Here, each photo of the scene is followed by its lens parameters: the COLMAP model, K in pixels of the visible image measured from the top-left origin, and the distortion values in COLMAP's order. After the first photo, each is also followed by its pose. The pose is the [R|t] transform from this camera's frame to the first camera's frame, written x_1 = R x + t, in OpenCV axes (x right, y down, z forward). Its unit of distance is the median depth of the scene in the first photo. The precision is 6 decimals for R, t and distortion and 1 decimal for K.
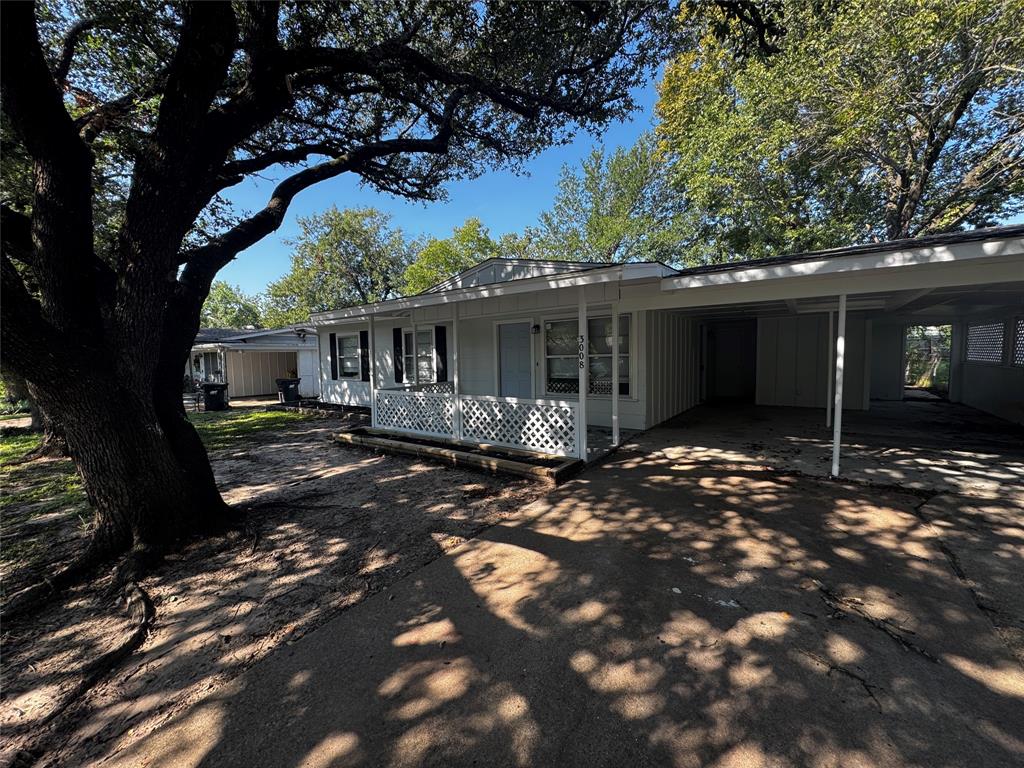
lens RADIAL K [[413.5, 0, 511.4], [0, 413.5, 383.9], [0, 0, 1]] dist [-0.000072, -0.000021]
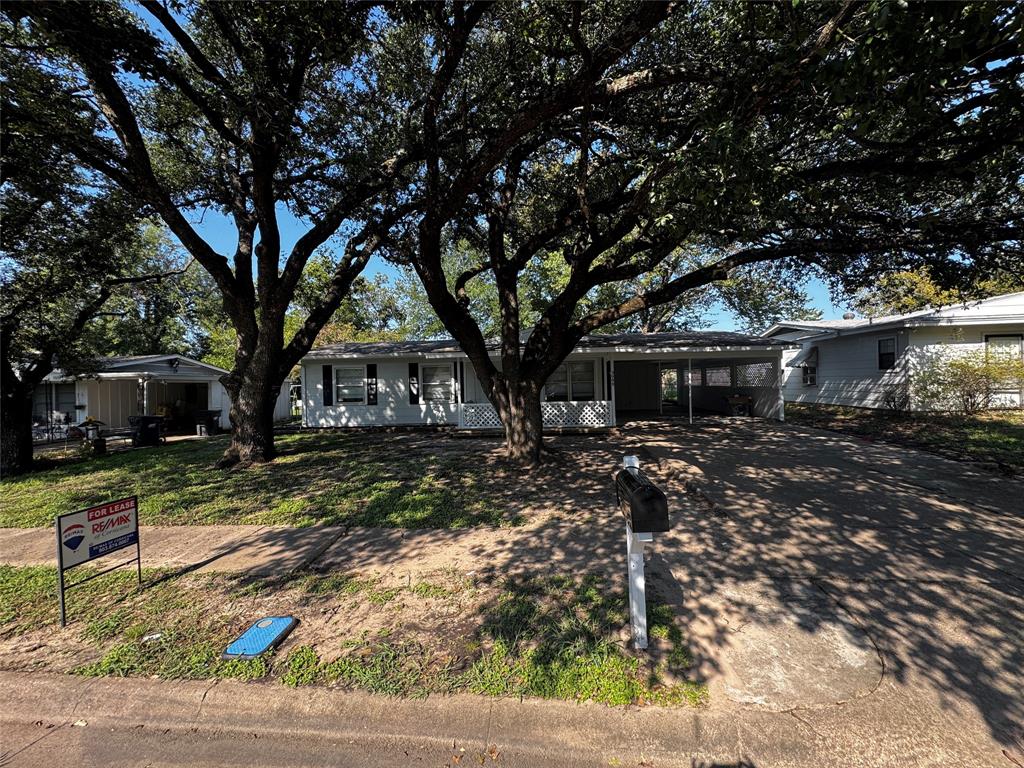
lens RADIAL K [[413.5, 0, 512.3], [0, 413.5, 386.1], [0, 0, 1]] dist [-0.000072, -0.000021]
pose [[0.837479, -0.001572, 0.546468, -0.739123], [0.045790, 0.996681, -0.067308, 0.044616], [-0.544548, 0.081392, 0.834771, -0.286598]]
